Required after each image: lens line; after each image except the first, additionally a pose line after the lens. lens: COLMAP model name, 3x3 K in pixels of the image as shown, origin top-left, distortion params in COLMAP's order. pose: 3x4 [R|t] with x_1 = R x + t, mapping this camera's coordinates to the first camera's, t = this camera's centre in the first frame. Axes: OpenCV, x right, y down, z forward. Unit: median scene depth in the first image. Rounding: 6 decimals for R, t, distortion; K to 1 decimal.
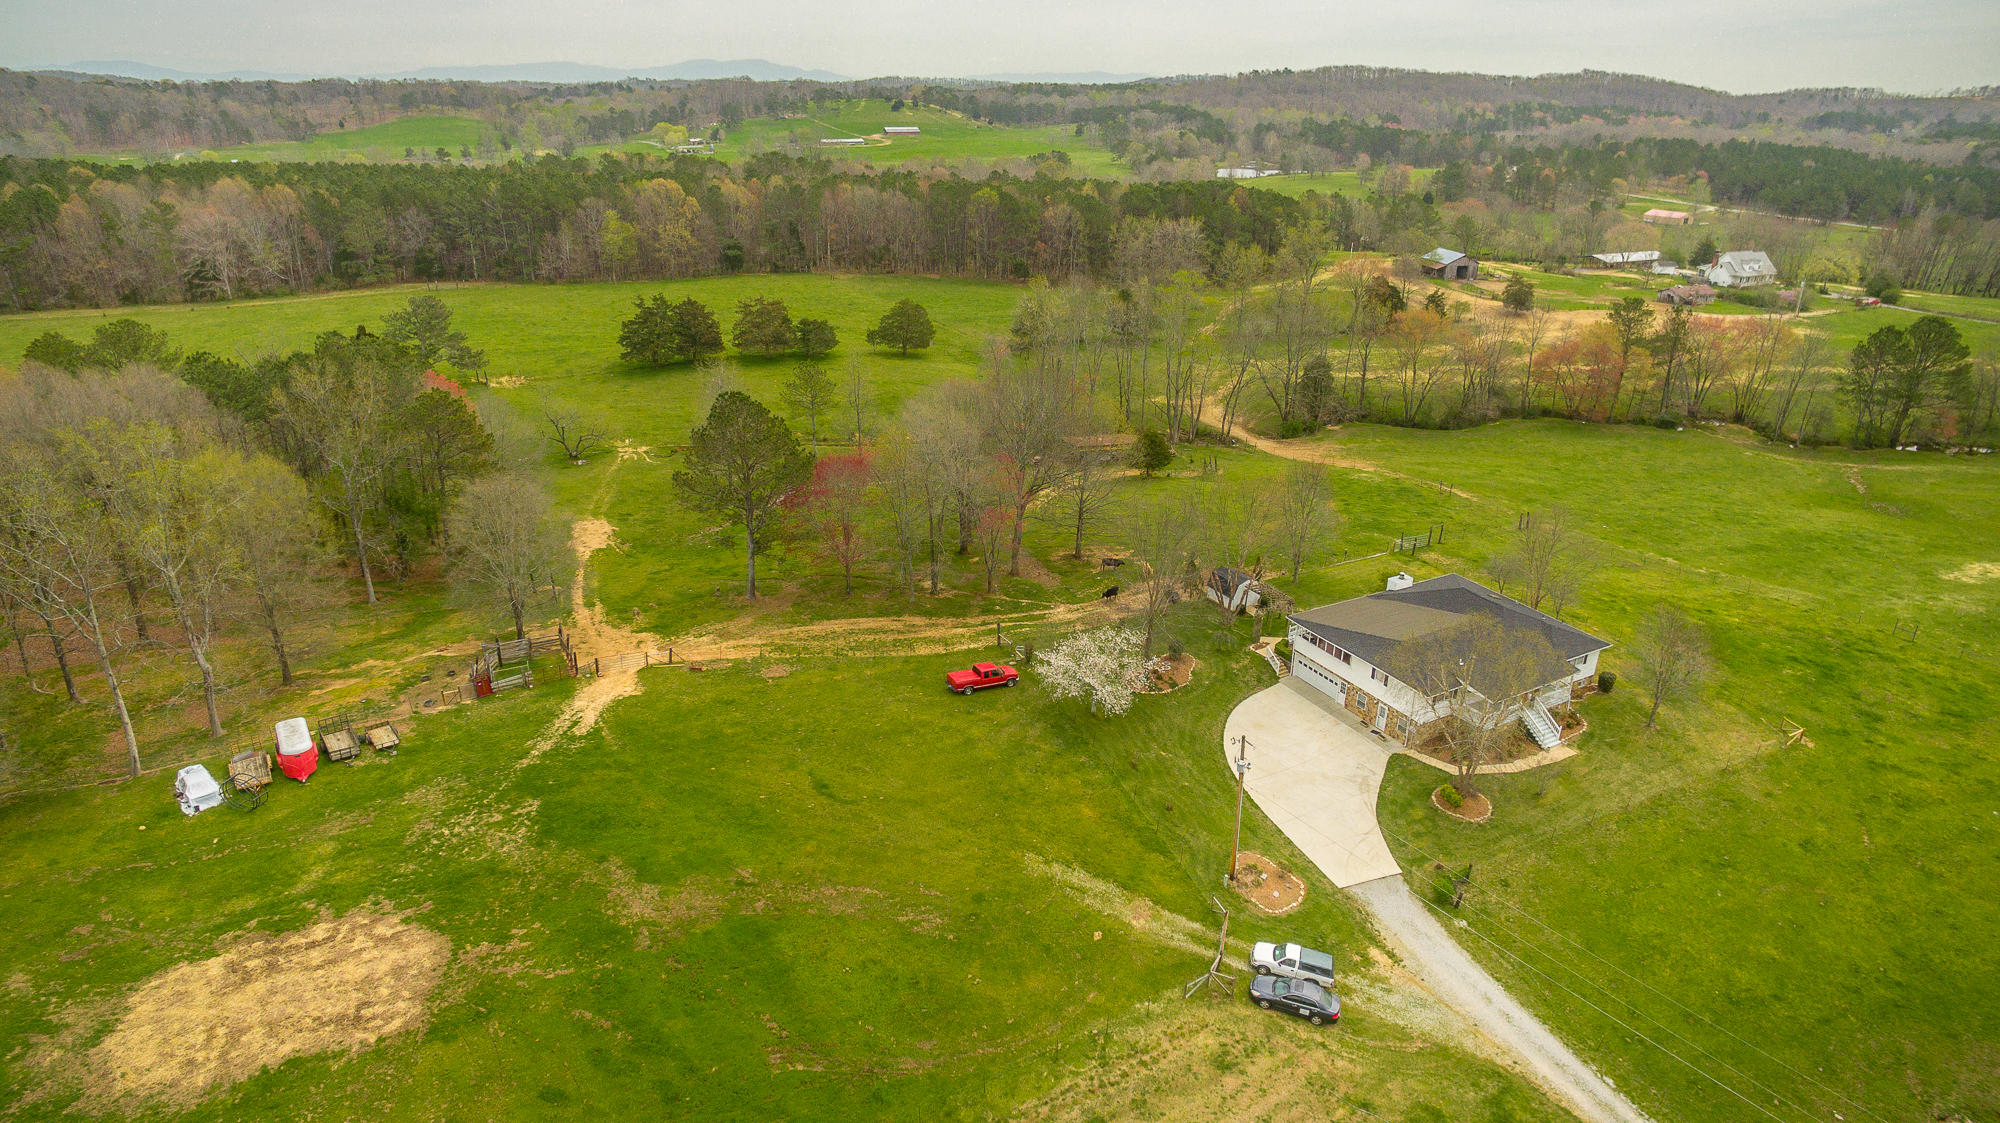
lens RADIAL K [[1162.5, 0, 997.6], [0, 1162.5, 567.5], [0, 0, 1]] dist [-0.122711, 0.088497]
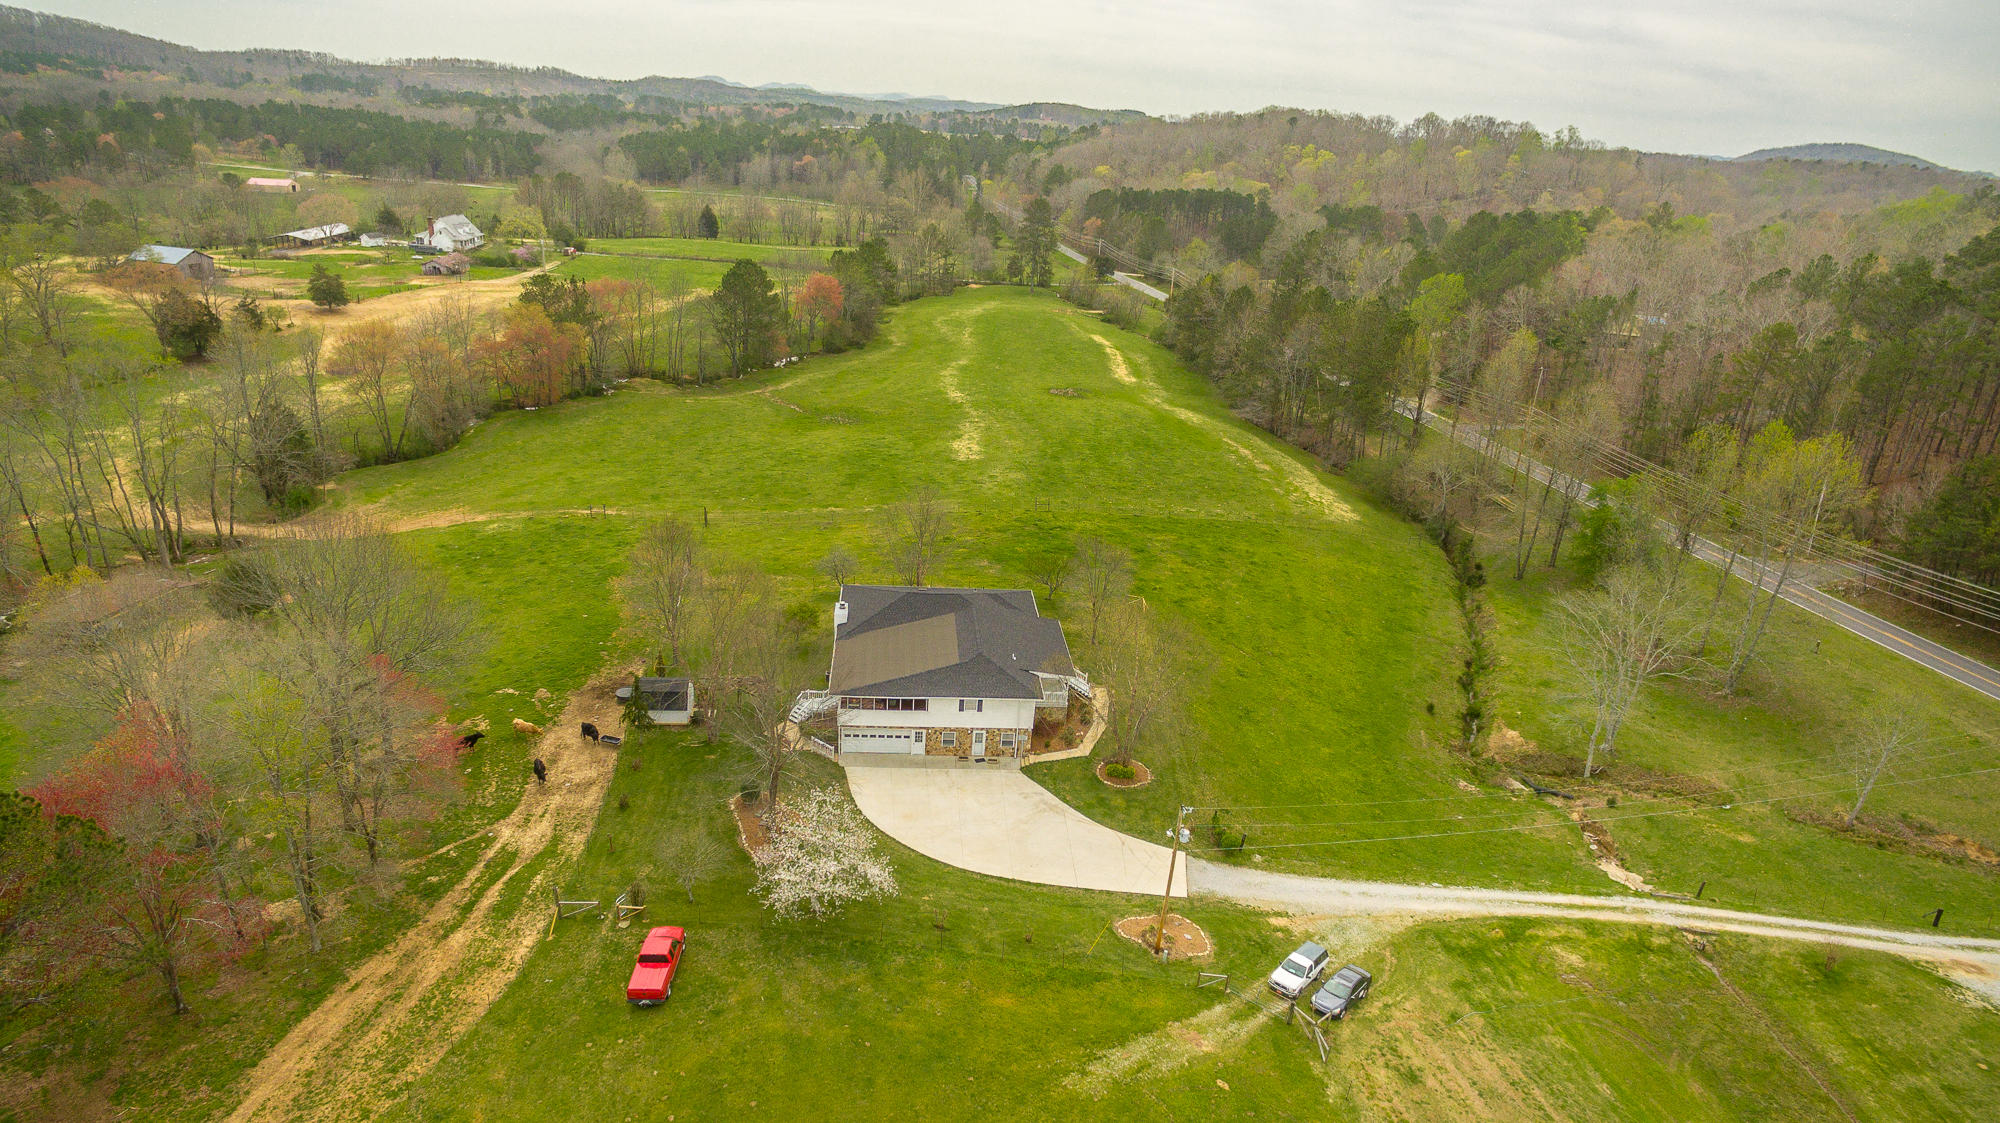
lens RADIAL K [[1162.5, 0, 997.6], [0, 1162.5, 567.5], [0, 0, 1]] dist [-0.122711, 0.088497]
pose [[0.400673, -0.324059, 0.856999, -0.338503], [0.295354, 0.931113, 0.213997, -0.160194], [-0.867310, 0.167376, 0.468784, 0.387762]]
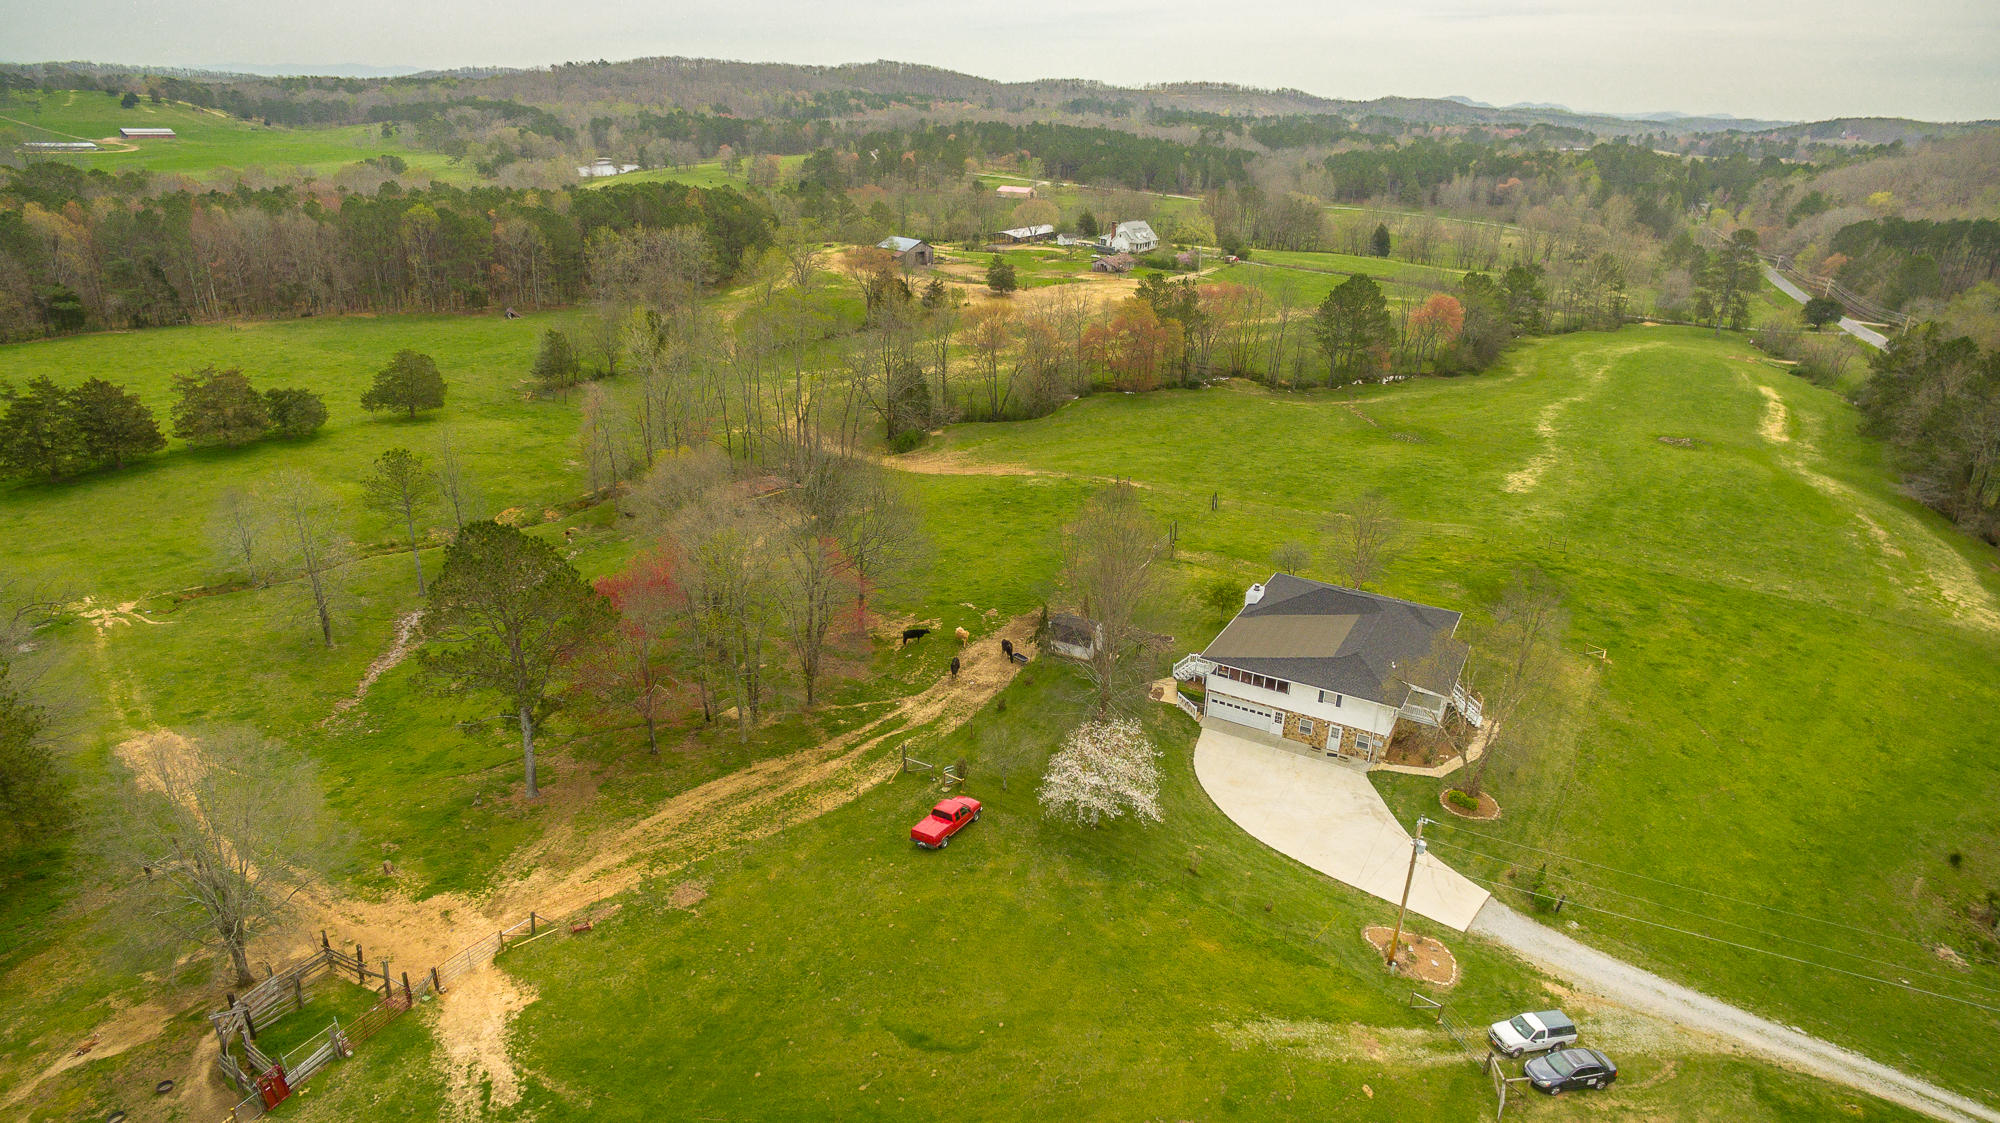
lens RADIAL K [[1162.5, 0, 997.6], [0, 1162.5, 567.5], [0, 0, 1]] dist [-0.122711, 0.088497]
pose [[0.843319, -0.193011, 0.501557, -0.282588], [0.189530, 0.980131, 0.058501, -0.094539], [-0.502882, 0.045725, 0.863145, 0.224294]]
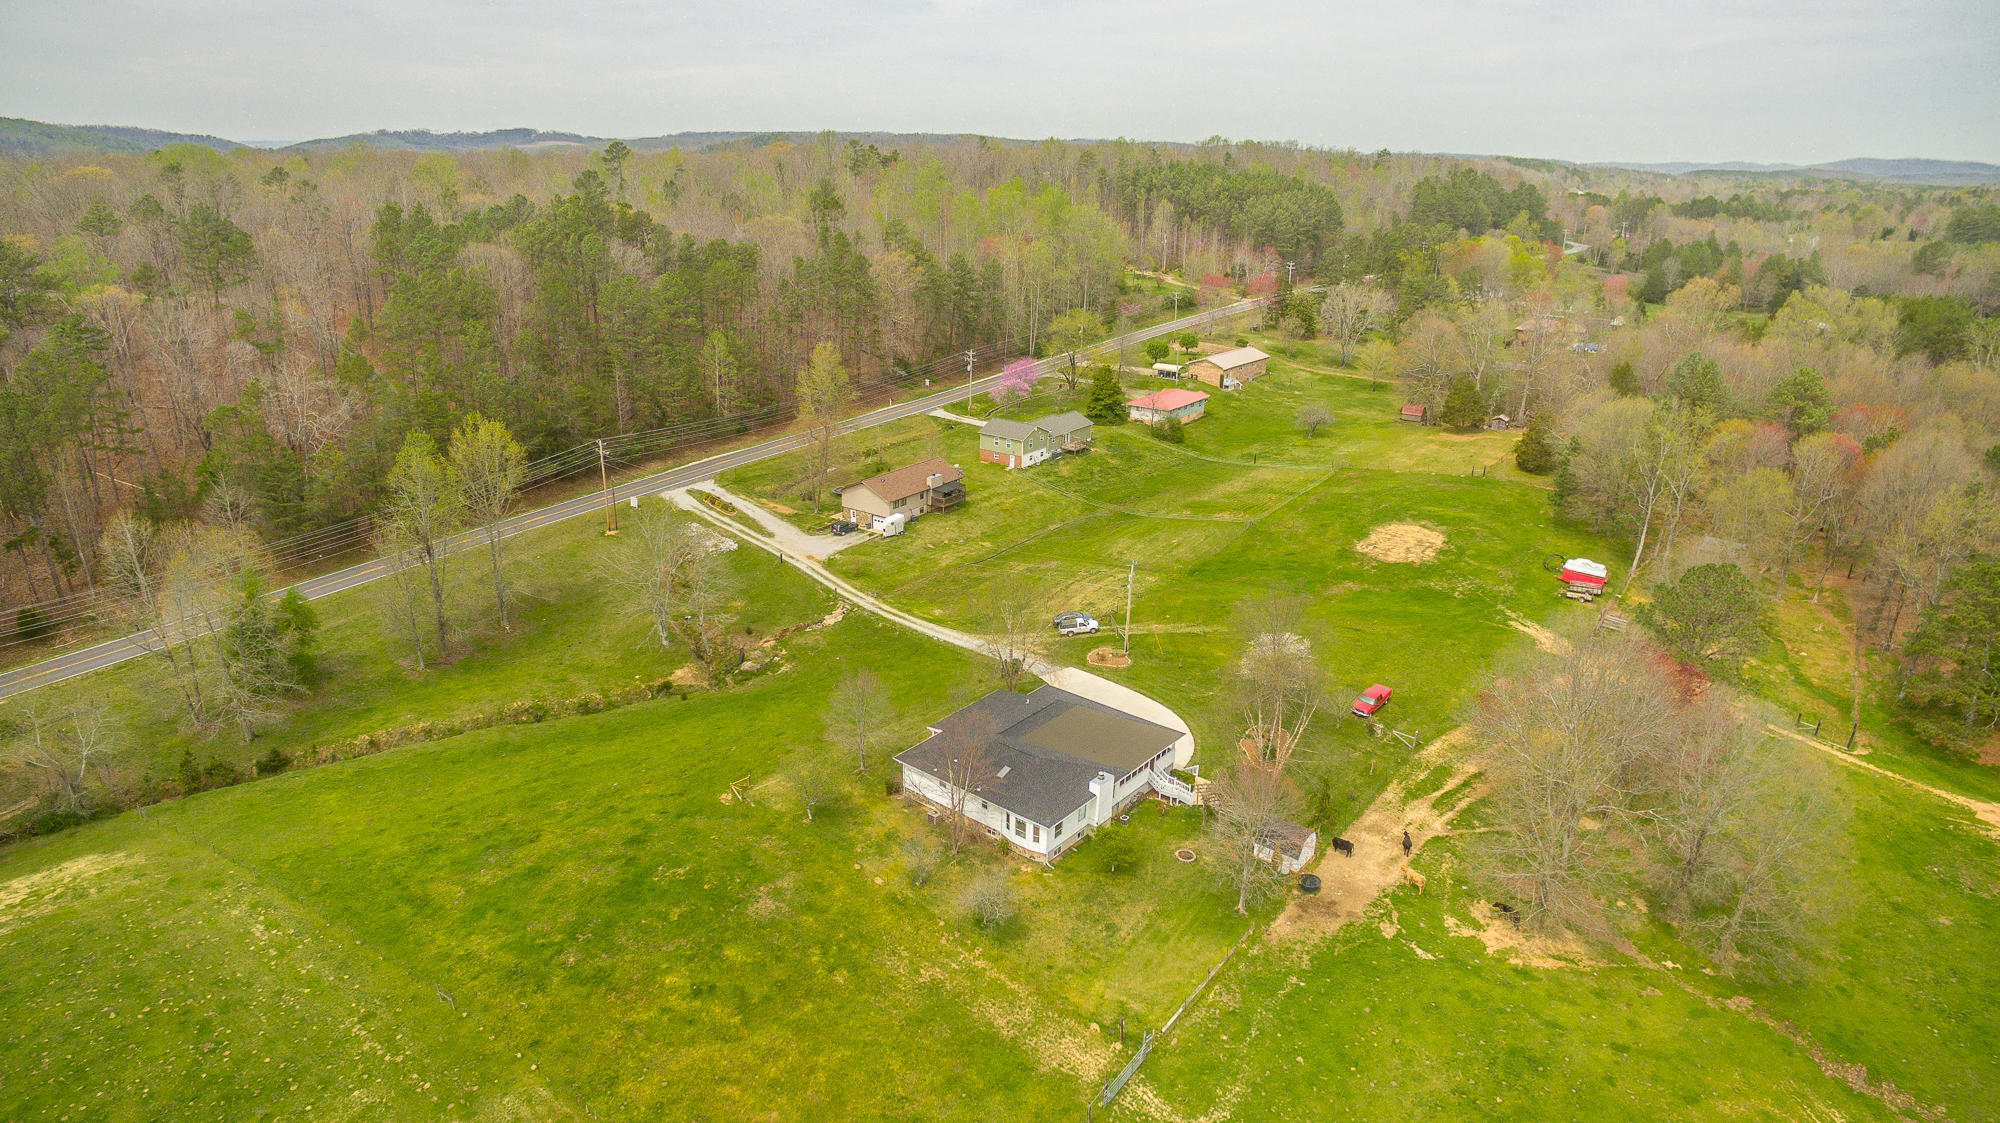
lens RADIAL K [[1162.5, 0, 997.6], [0, 1162.5, 567.5], [0, 0, 1]] dist [-0.122711, 0.088497]
pose [[-0.923523, 0.115285, -0.365808, 0.654026], [-0.166243, 0.739190, 0.652657, -0.619417], [0.345643, 0.663556, -0.663494, 1.282792]]
